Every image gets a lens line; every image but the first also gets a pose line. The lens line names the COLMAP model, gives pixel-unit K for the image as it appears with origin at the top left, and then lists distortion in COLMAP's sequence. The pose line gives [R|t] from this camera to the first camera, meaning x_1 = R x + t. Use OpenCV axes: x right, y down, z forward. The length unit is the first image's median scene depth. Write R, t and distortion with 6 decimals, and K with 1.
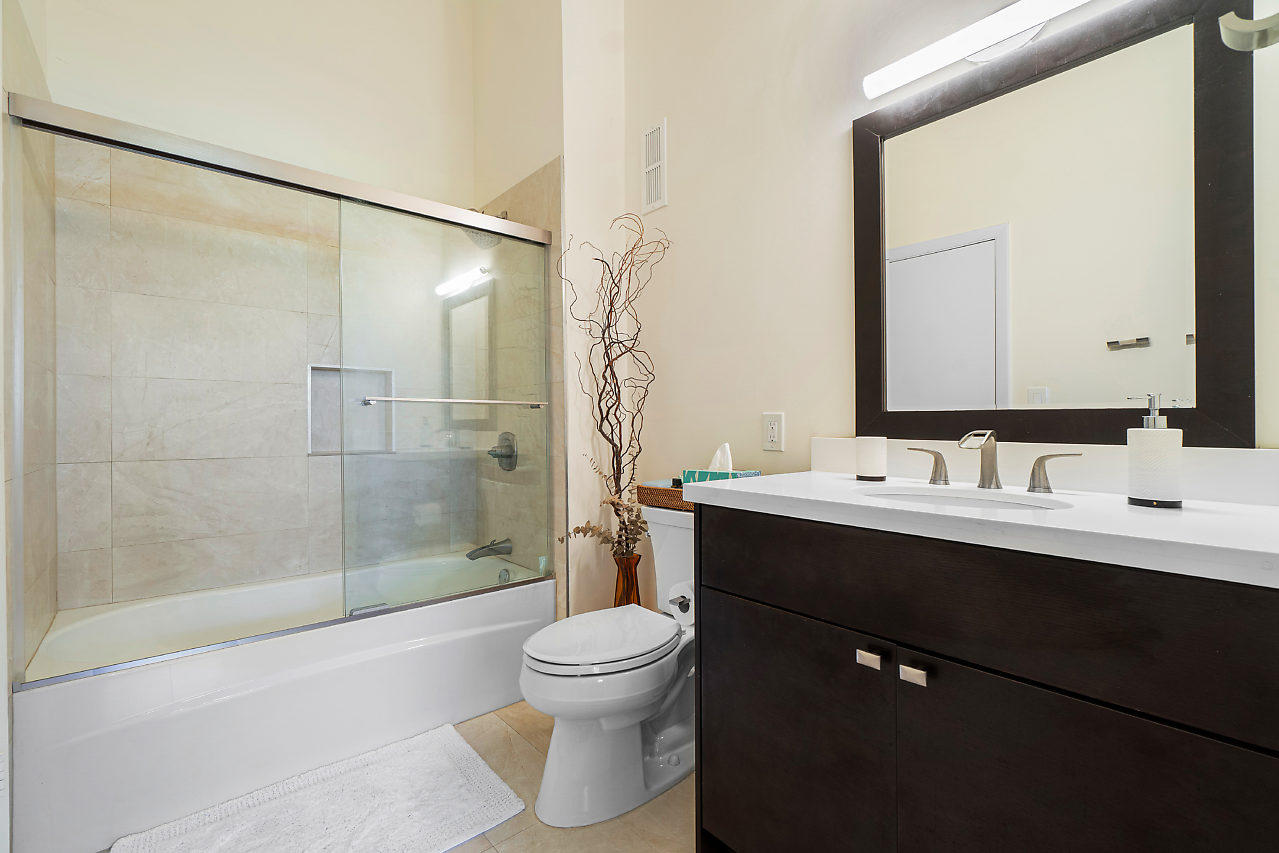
lens RADIAL K [[546.9, 0, 632.5], [0, 546.9, 429.7], [0, 0, 1]] dist [-0.001679, -0.000033]
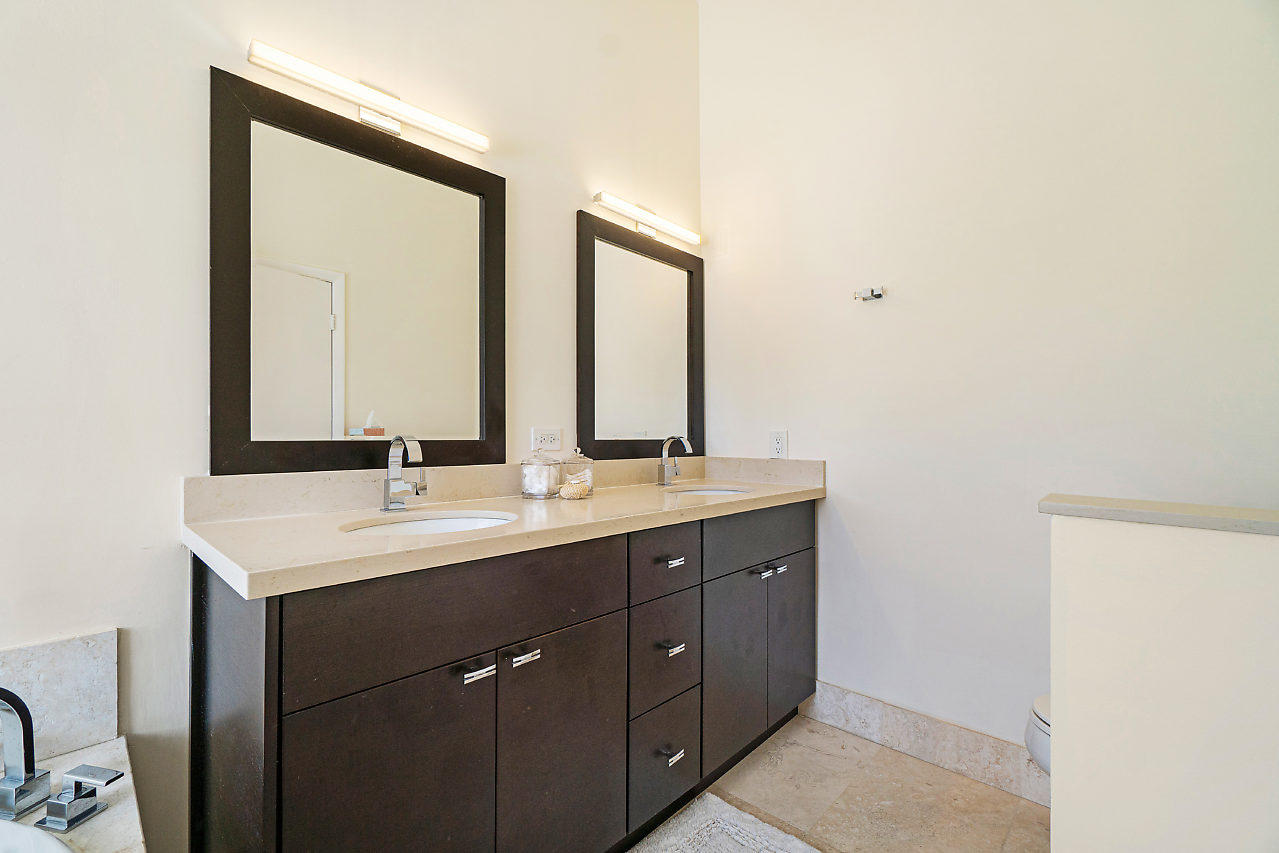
lens RADIAL K [[546.9, 0, 632.5], [0, 546.9, 429.7], [0, 0, 1]] dist [-0.001679, -0.000033]
pose [[-0.112512, 0.025482, 0.993324, -0.656678], [0.037506, 0.999068, -0.021381, -0.020623], [-0.992942, 0.034850, -0.113363, 0.810775]]
